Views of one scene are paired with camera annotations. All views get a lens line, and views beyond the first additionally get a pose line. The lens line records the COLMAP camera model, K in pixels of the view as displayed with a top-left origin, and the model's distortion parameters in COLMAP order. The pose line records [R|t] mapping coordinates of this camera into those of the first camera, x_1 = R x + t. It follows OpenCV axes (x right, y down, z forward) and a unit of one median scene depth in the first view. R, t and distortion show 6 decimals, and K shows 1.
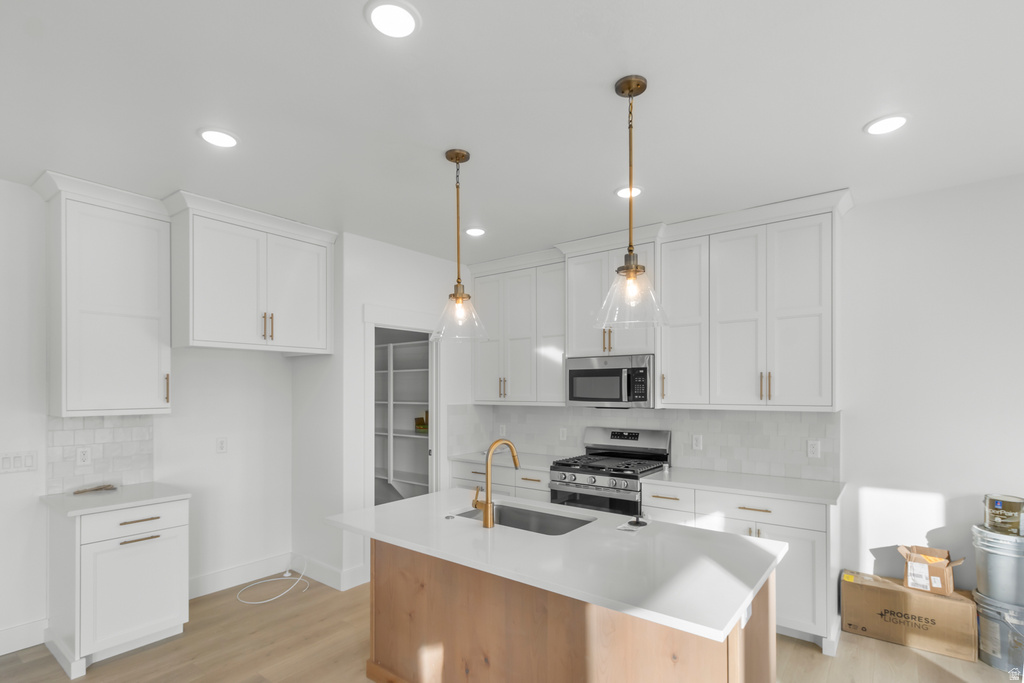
lens RADIAL K [[485.6, 0, 510.6], [0, 485.6, 388.3], [0, 0, 1]] dist [-0.002133, -0.000547]
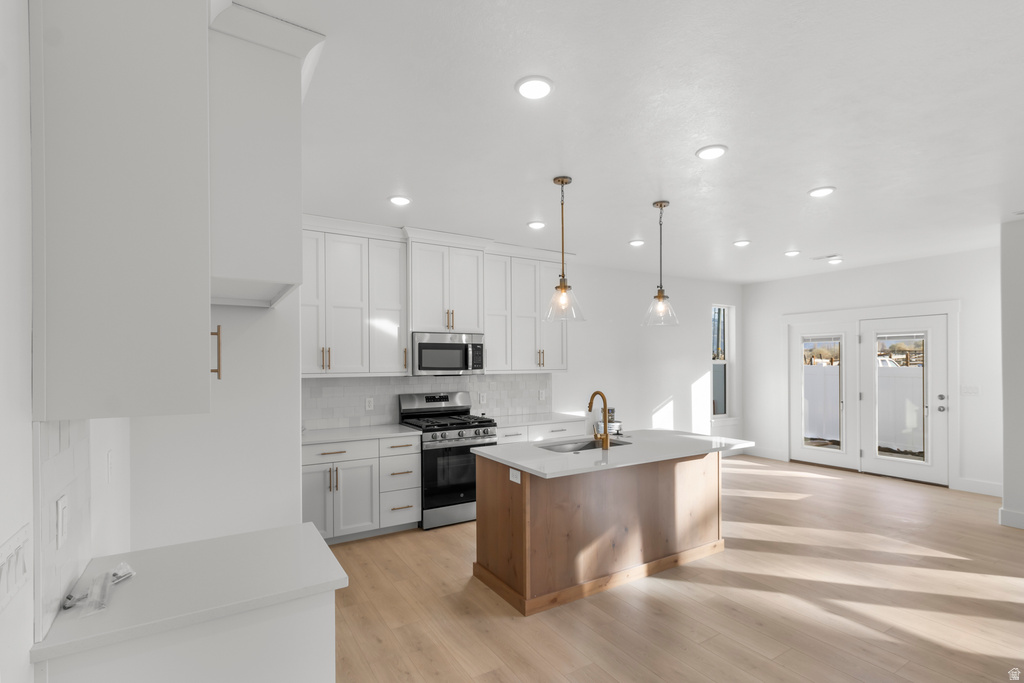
lens RADIAL K [[485.6, 0, 510.0], [0, 485.6, 366.5], [0, 0, 1]] dist [-0.002133, -0.000547]
pose [[0.364577, -0.006305, 0.931152, -1.073074], [0.001481, 0.999980, 0.006191, 0.012570], [-0.931172, -0.000878, 0.364579, 0.502280]]
